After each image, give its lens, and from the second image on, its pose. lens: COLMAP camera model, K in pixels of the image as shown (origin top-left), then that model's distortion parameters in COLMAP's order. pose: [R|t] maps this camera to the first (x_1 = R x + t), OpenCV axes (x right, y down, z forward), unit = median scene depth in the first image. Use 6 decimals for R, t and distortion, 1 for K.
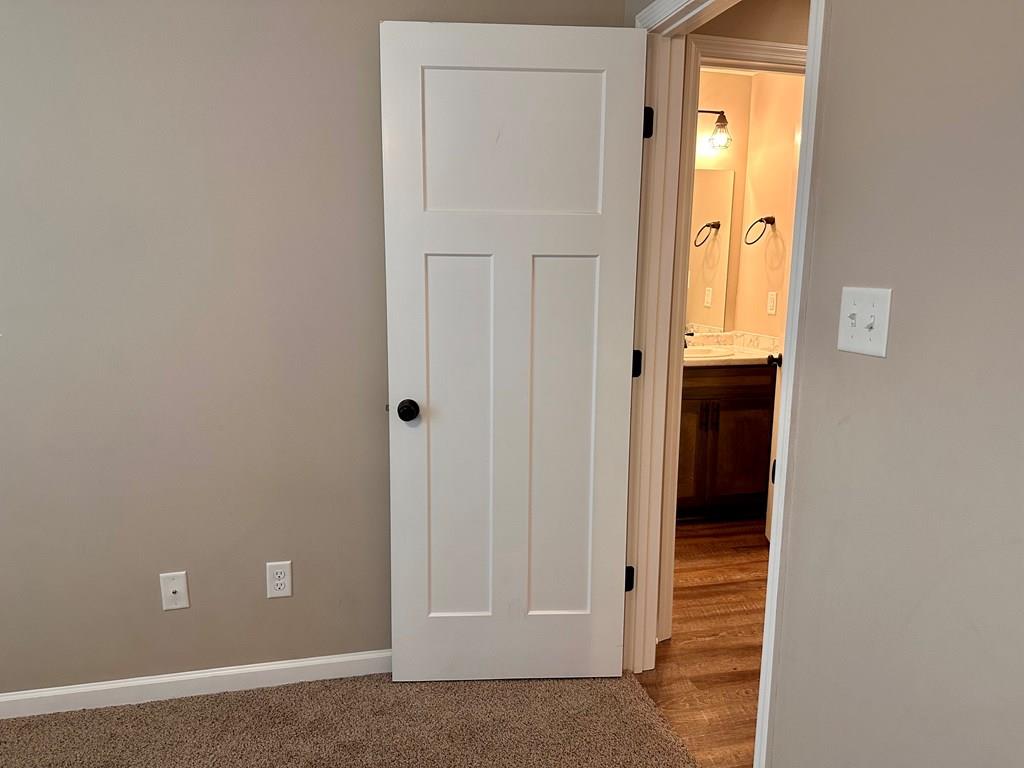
lens RADIAL K [[715.5, 0, 513.0], [0, 715.5, 385.8], [0, 0, 1]] dist [0.035922, -0.054090]
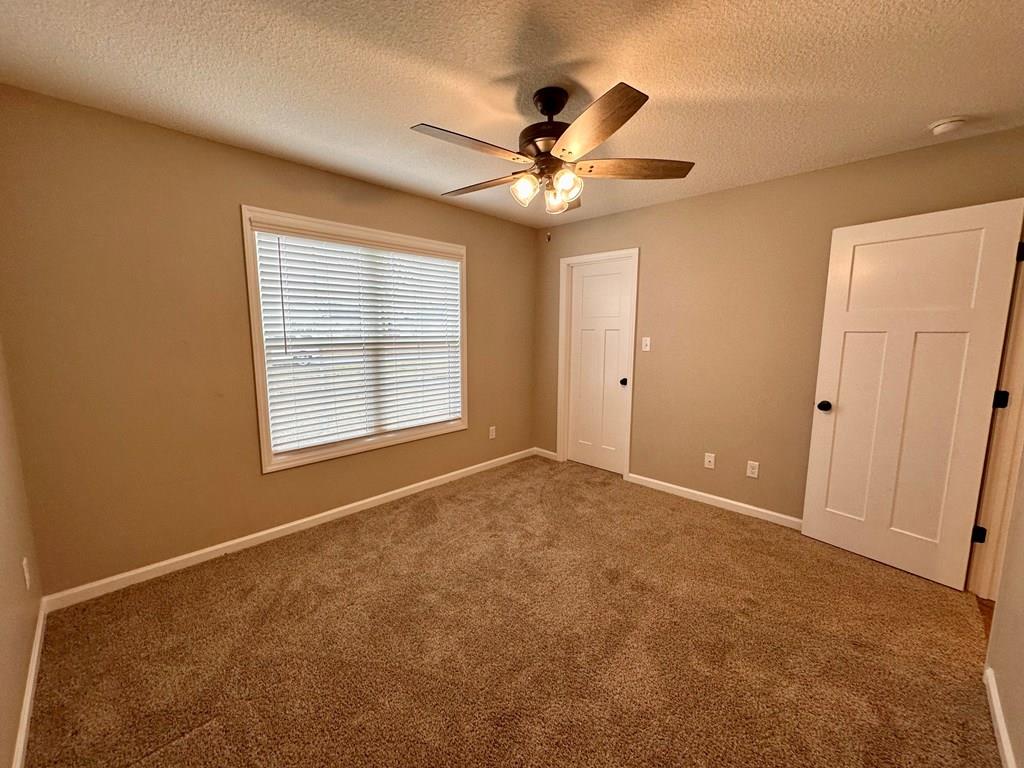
lens RADIAL K [[408.7, 0, 512.2], [0, 408.7, 388.1], [0, 0, 1]] dist [-0.001448, -0.000529]
pose [[0.509737, 0.102195, -0.854239, 0.403823], [-0.146539, 0.988724, 0.030842, 0.080157], [0.847759, 0.109458, 0.518965, -0.410243]]
